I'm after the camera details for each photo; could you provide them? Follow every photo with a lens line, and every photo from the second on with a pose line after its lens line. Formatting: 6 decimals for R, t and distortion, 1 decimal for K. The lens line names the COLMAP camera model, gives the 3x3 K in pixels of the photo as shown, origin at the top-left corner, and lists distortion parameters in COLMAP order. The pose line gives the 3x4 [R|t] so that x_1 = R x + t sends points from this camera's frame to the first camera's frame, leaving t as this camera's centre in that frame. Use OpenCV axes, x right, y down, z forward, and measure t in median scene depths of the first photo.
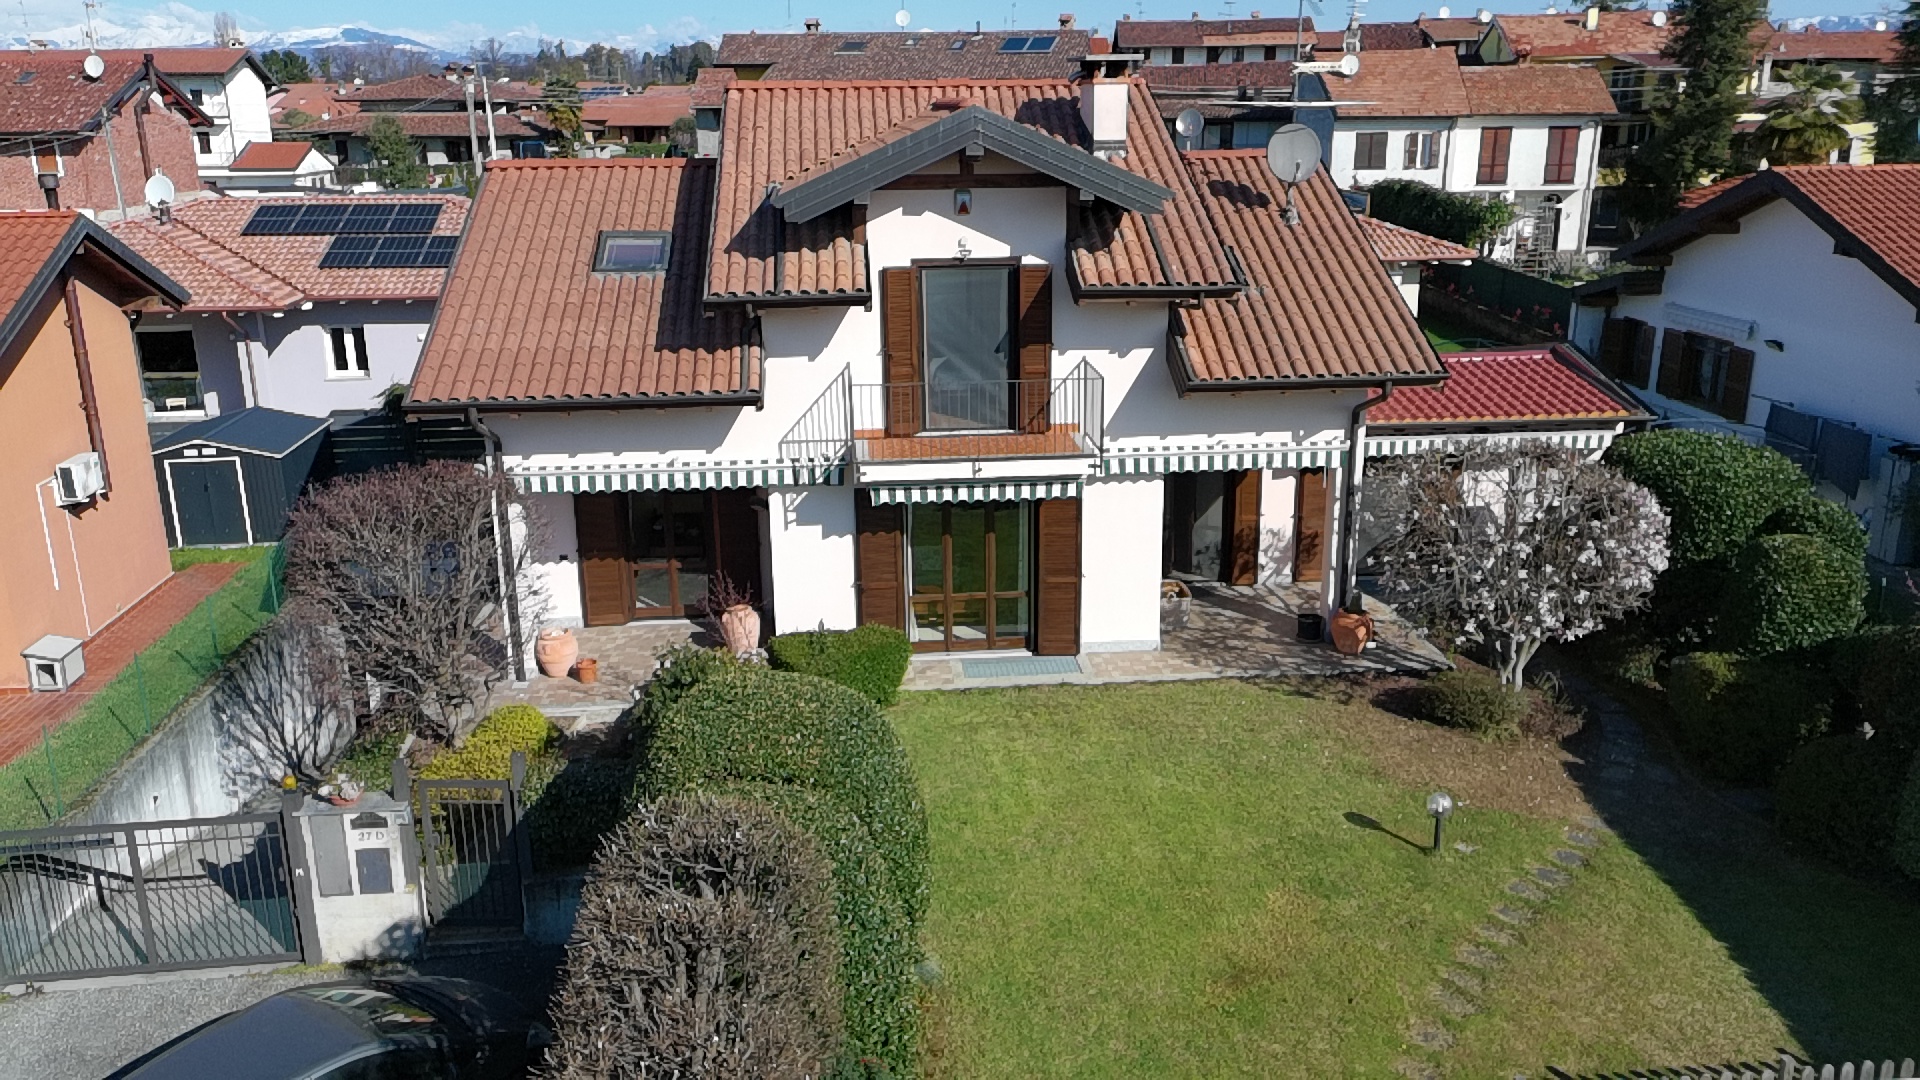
lens RADIAL K [[1470.6, 0, 960.0], [0, 1470.6, 540.0], [0, 0, 1]] dist [0.133778, -0.176957]
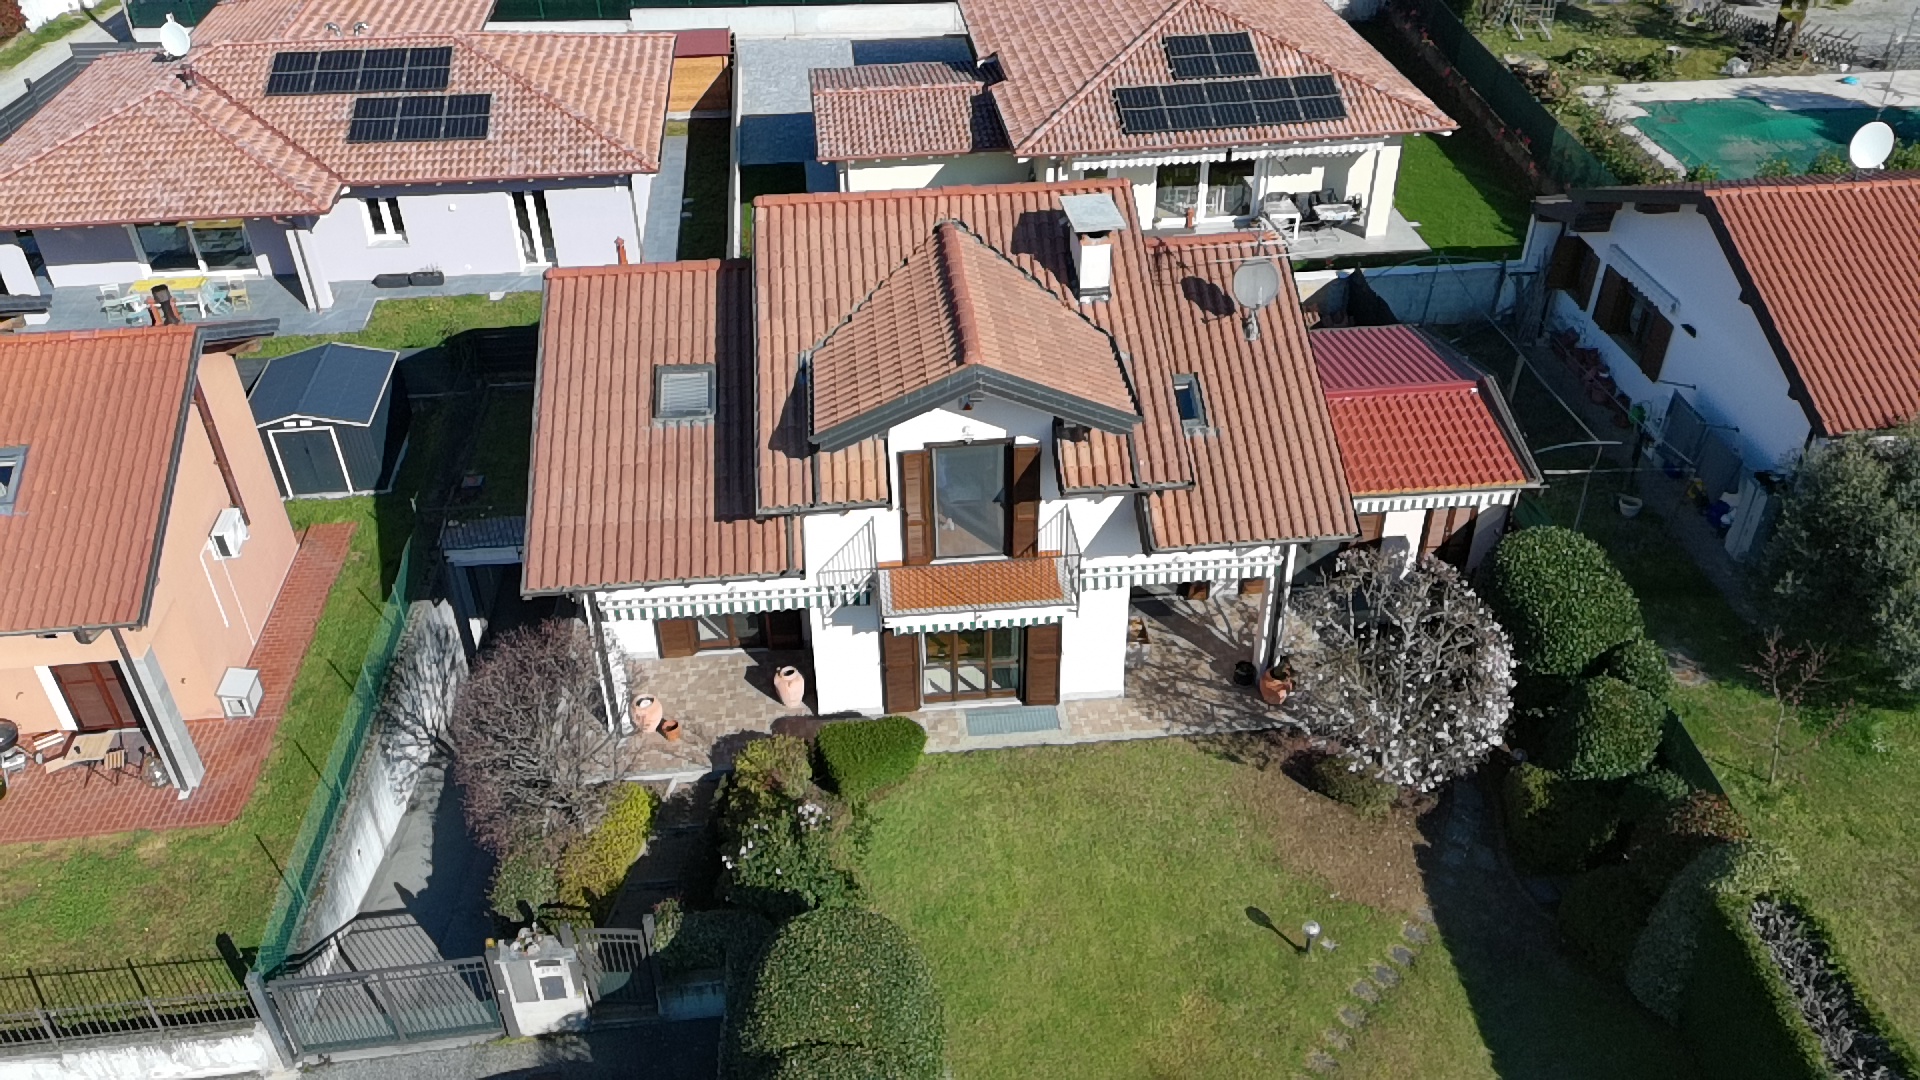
lens RADIAL K [[1470.6, 0, 960.0], [0, 1470.6, 540.0], [0, 0, 1]] dist [0.133778, -0.176957]
pose [[0.999997, -0.001621, 0.001595, -0.005316], [0.001000, 0.943273, 0.332017, -0.497371], [-0.002043, -0.332014, 0.943272, -0.149087]]
